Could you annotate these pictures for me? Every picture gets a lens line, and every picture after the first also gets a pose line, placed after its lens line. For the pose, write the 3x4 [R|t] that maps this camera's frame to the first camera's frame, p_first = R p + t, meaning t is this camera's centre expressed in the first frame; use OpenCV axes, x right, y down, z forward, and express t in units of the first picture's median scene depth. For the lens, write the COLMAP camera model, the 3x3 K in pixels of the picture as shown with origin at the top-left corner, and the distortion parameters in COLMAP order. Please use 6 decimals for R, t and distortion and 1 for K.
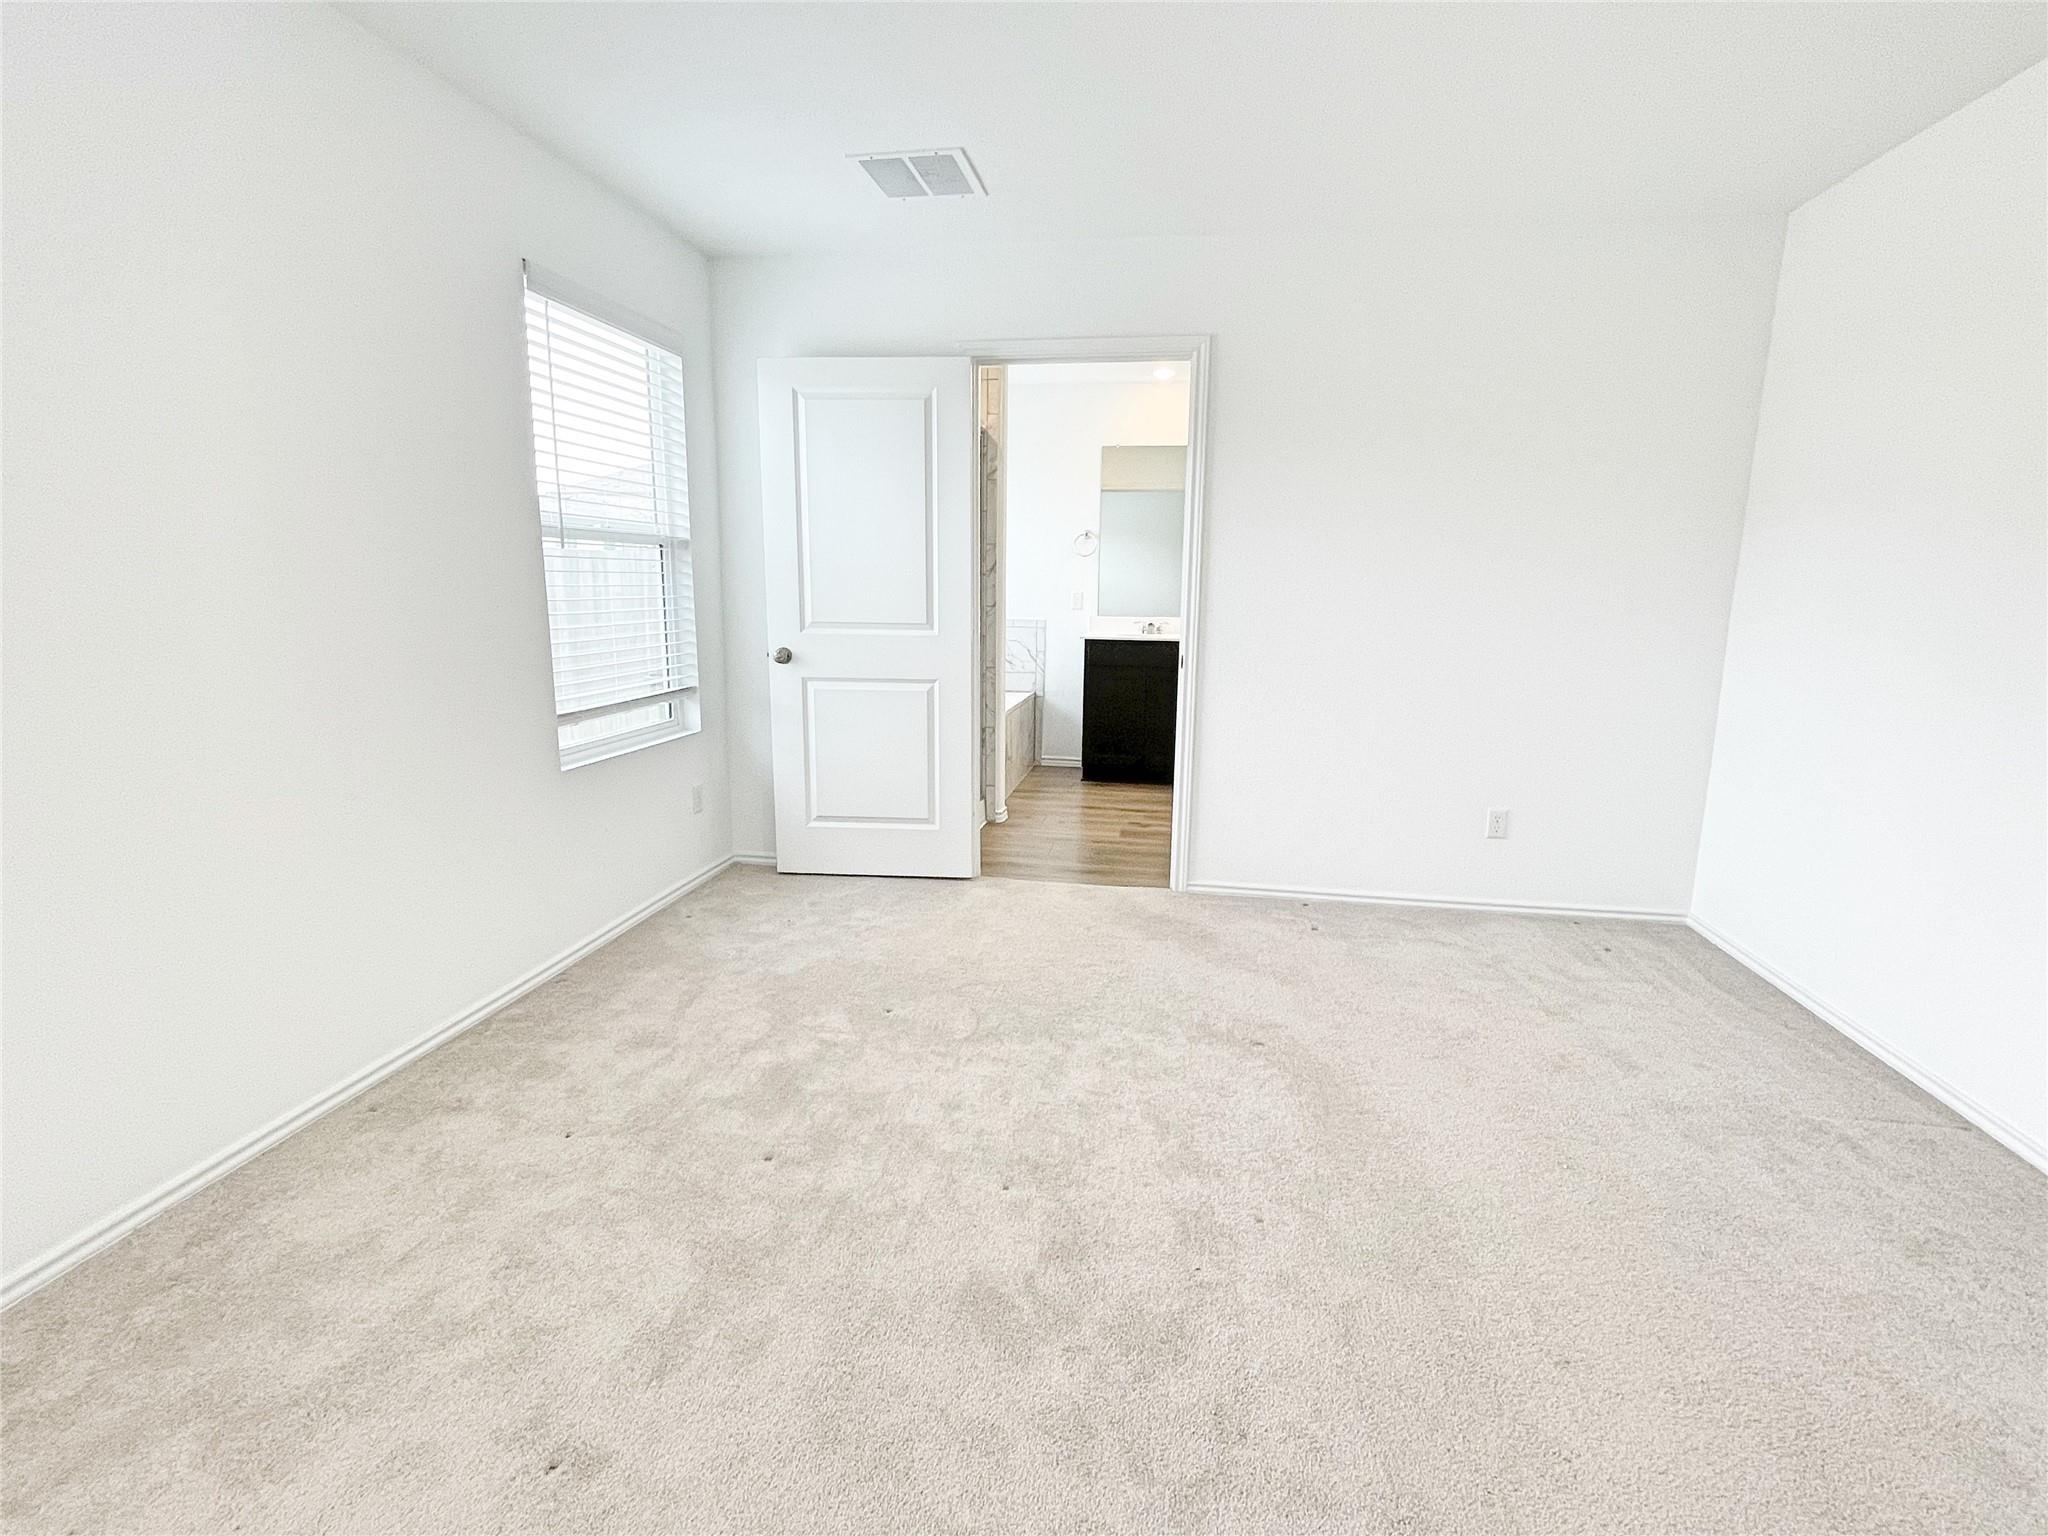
lens RADIAL K [[975.2, 0, 1024.0], [0, 975.2, 768.0], [0, 0, 1]] dist [0.000458, -0.000428]
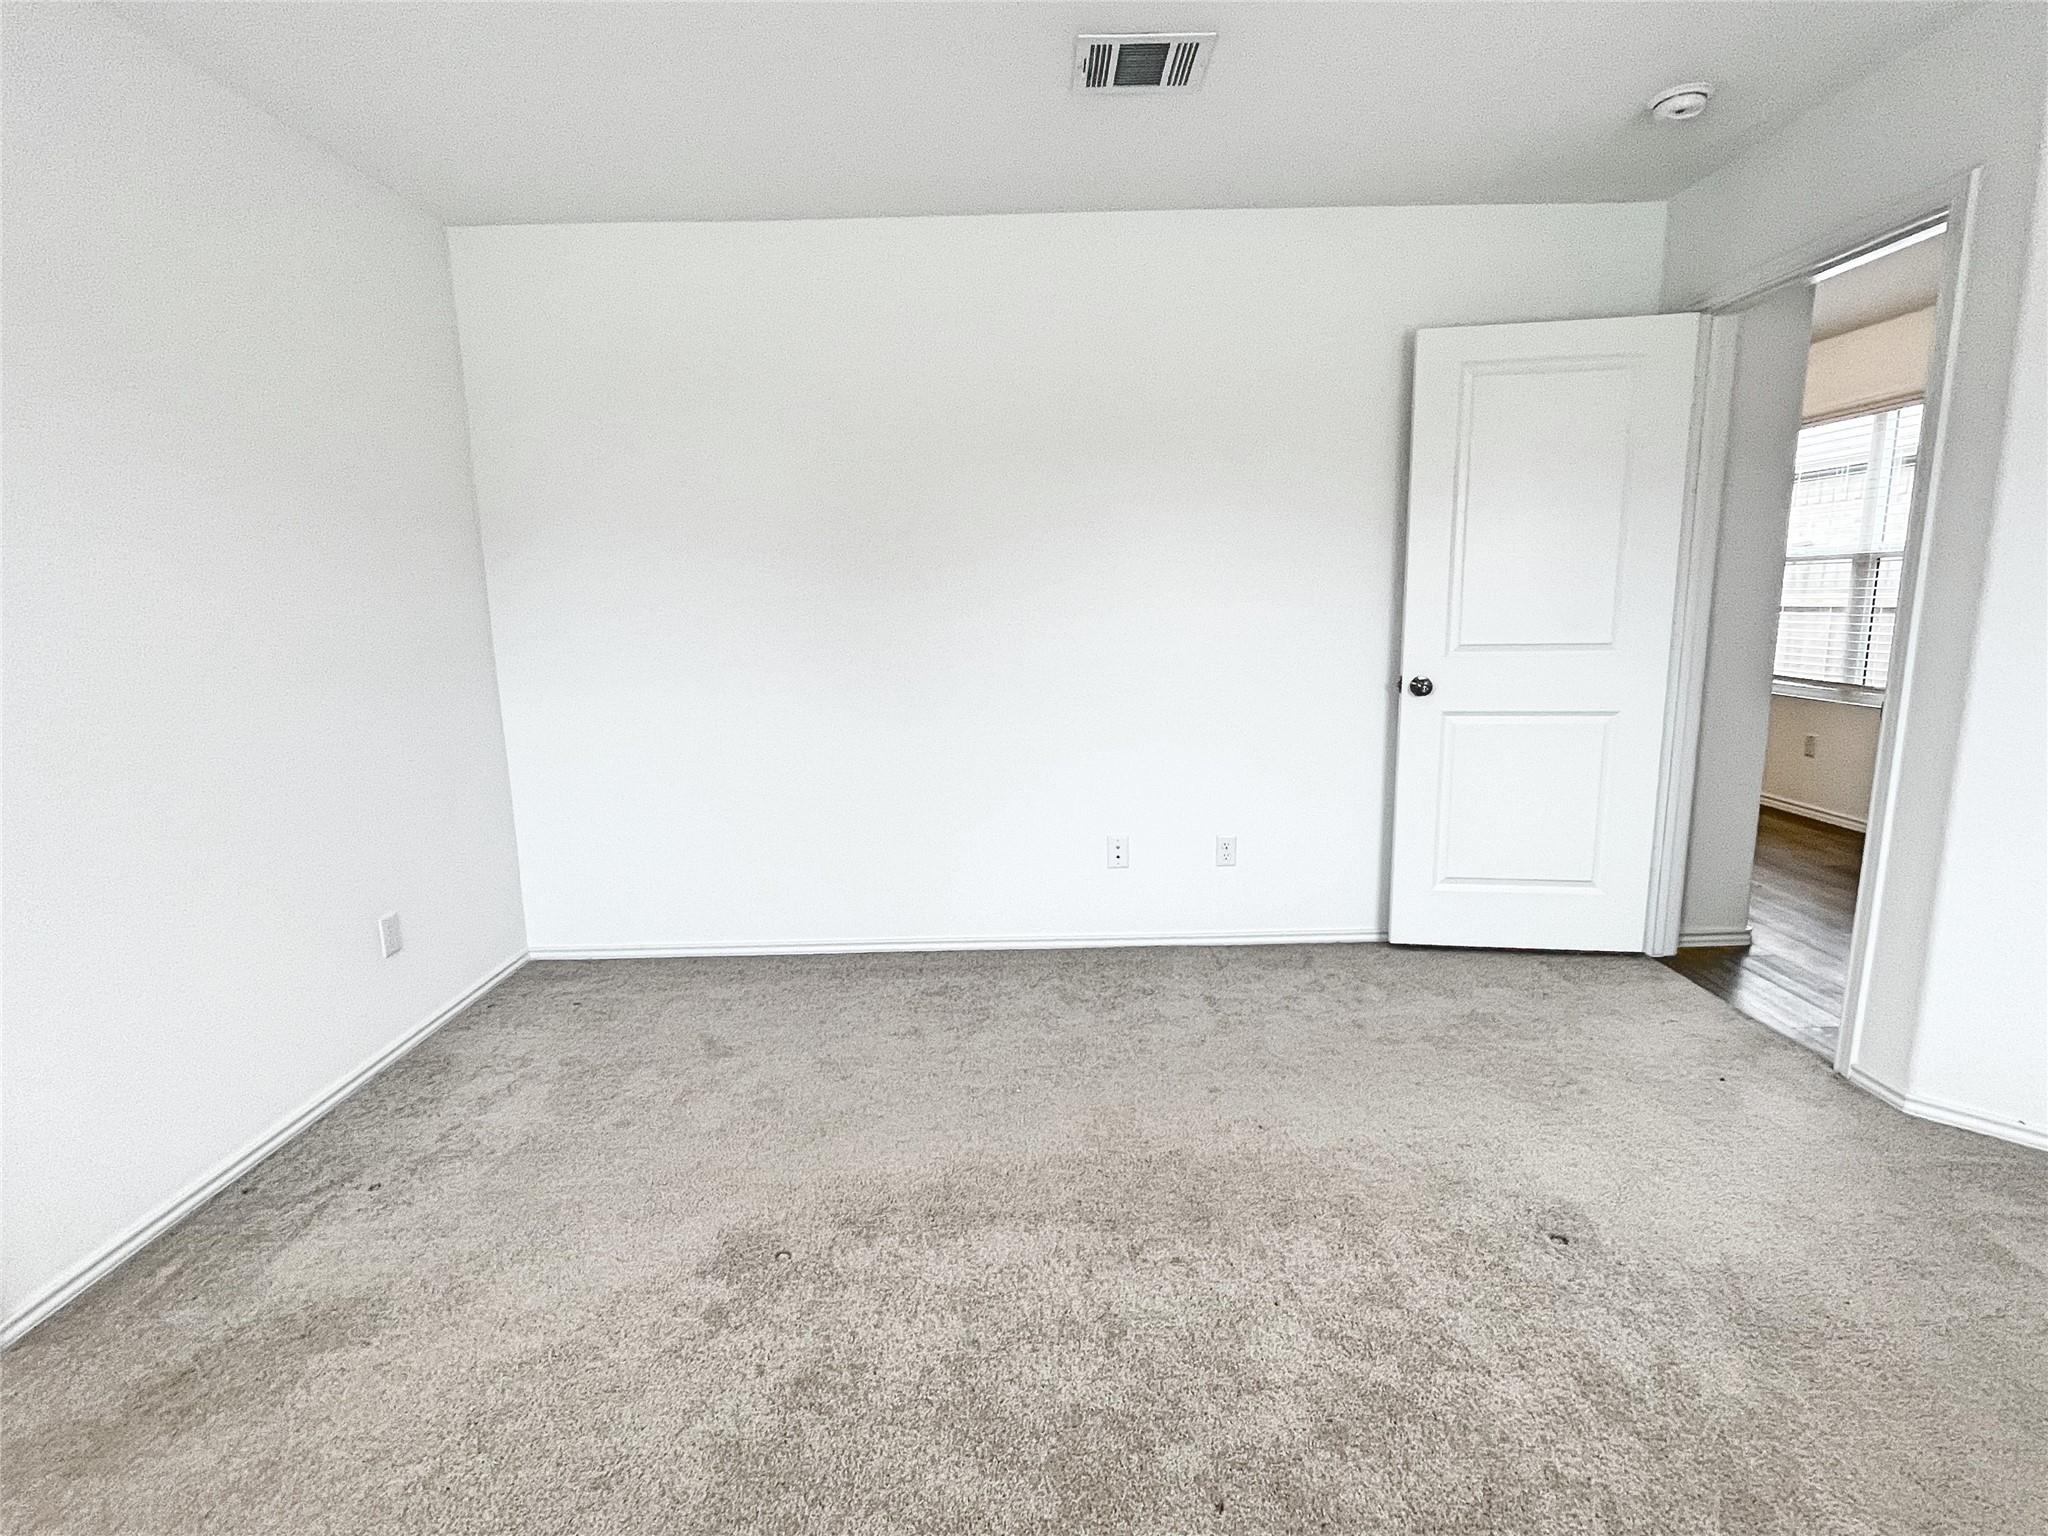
lens RADIAL K [[975.2, 0, 1024.0], [0, 975.2, 768.0], [0, 0, 1]] dist [0.000458, -0.000428]
pose [[-0.183387, -0.176384, 0.967087, -0.318312], [0.201664, 0.956098, 0.212621, -0.132312], [-0.962133, 0.234019, -0.139766, 0.643075]]
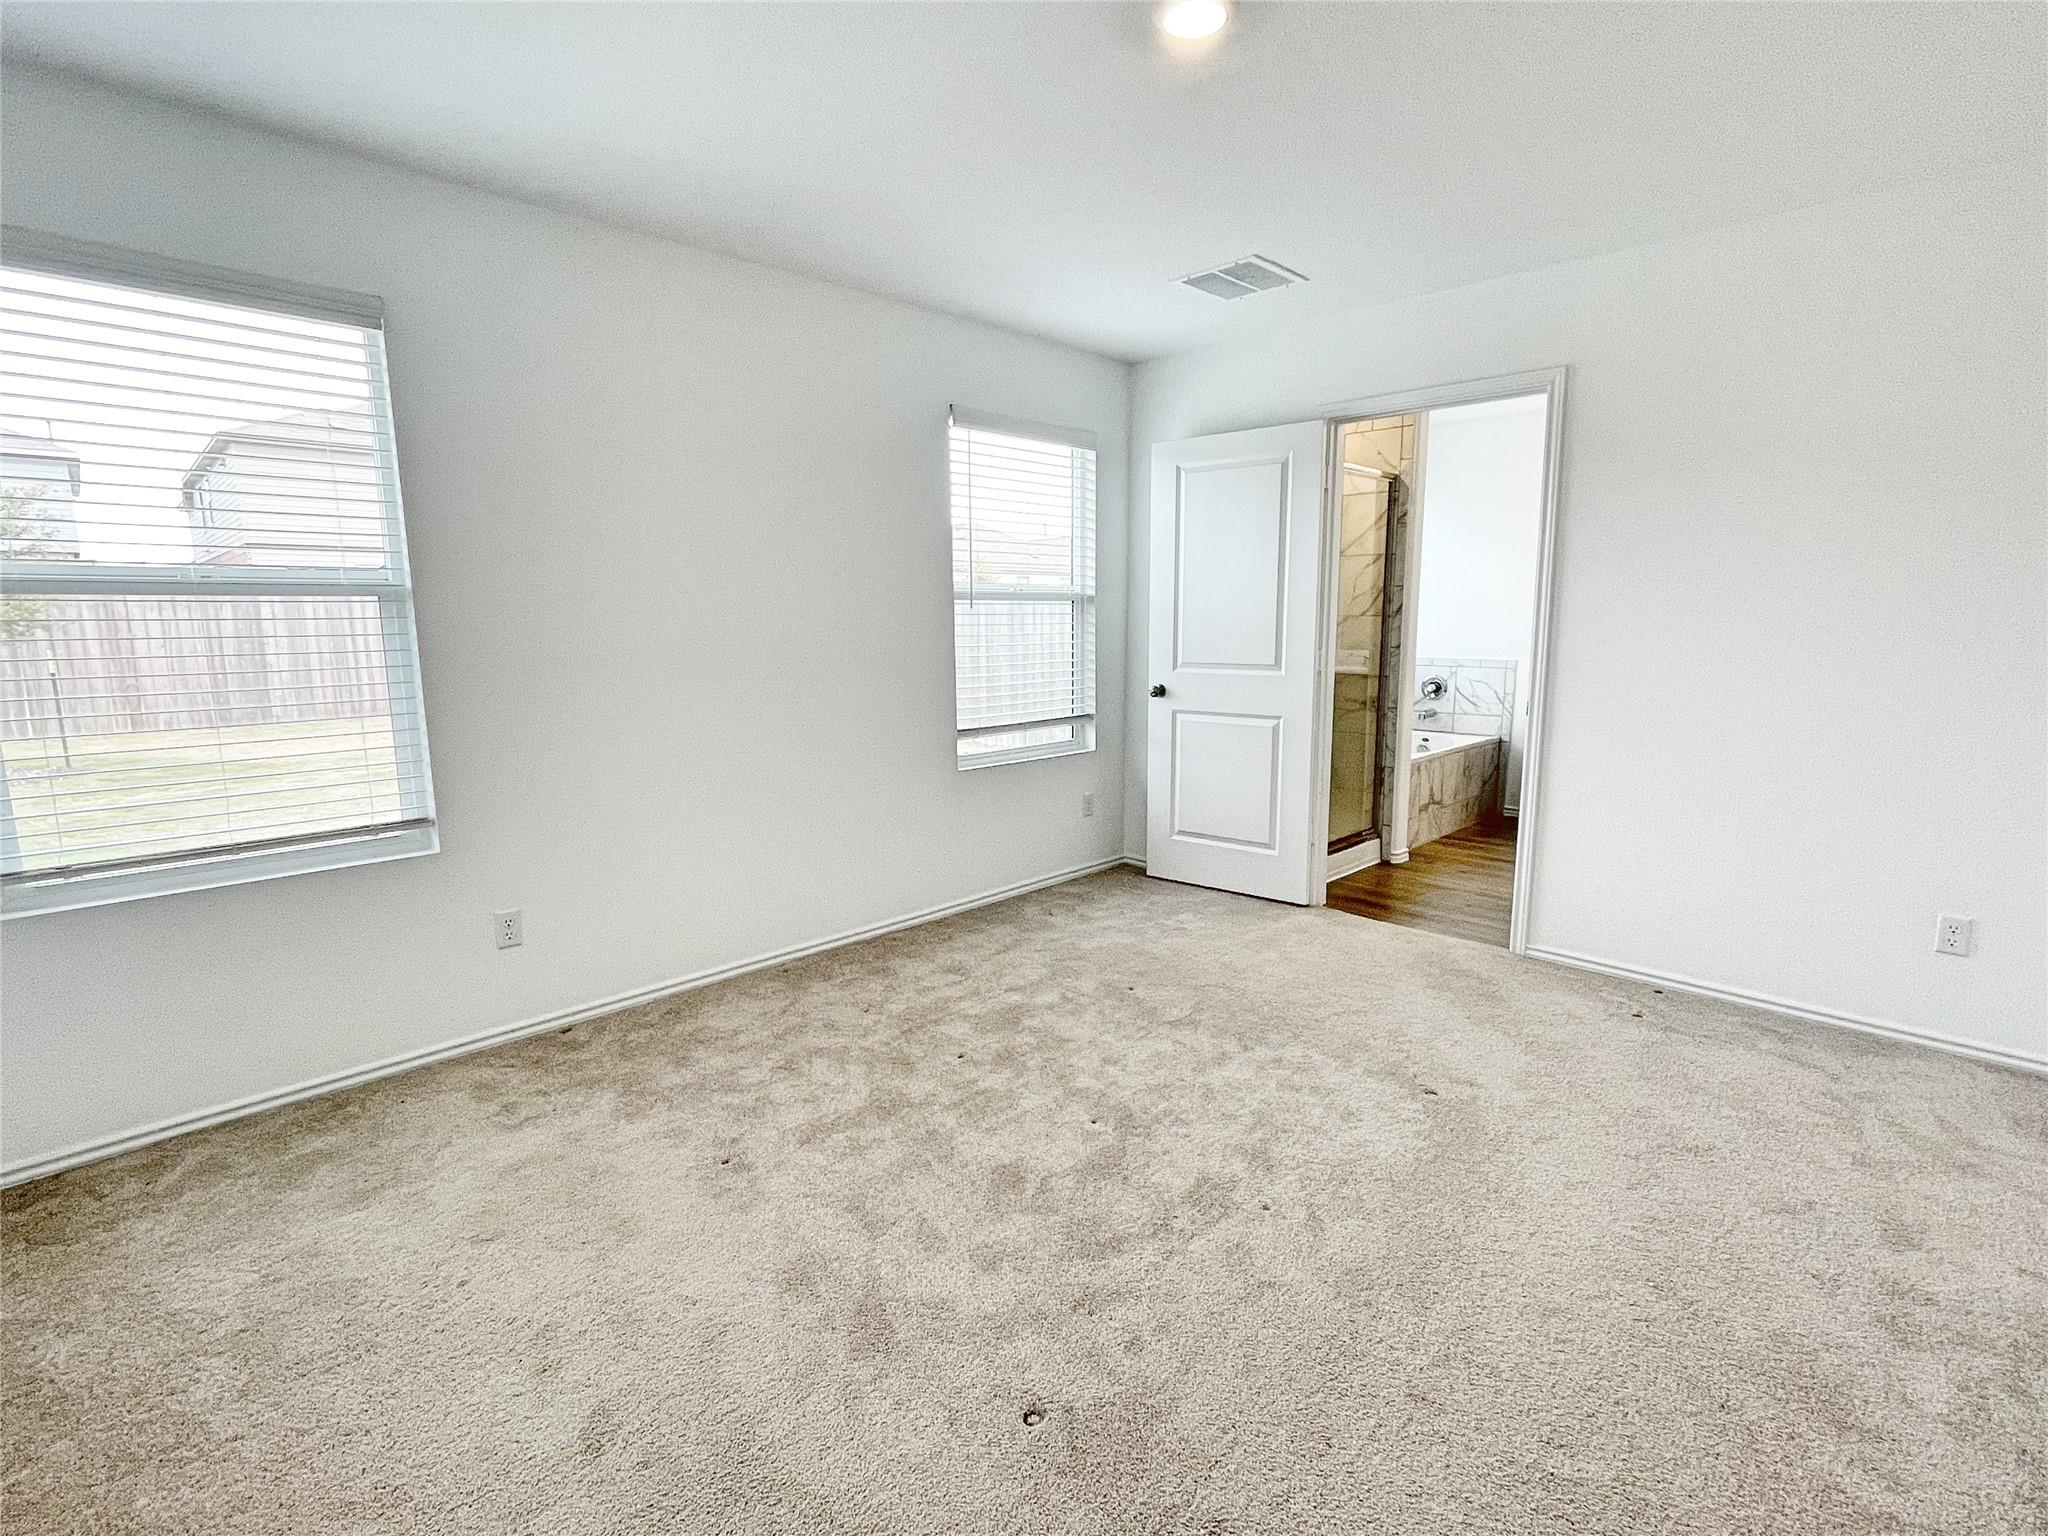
lens RADIAL K [[966.3, 0, 1028.4], [0, 966.3, 776.2], [0, 0, 1]] dist [0.004568, -0.000182]
pose [[0.814844, 0.077793, -0.574436, 0.339924], [-0.092575, 0.995700, 0.003524, -0.002538], [0.572240, 0.050307, 0.818542, -0.044349]]
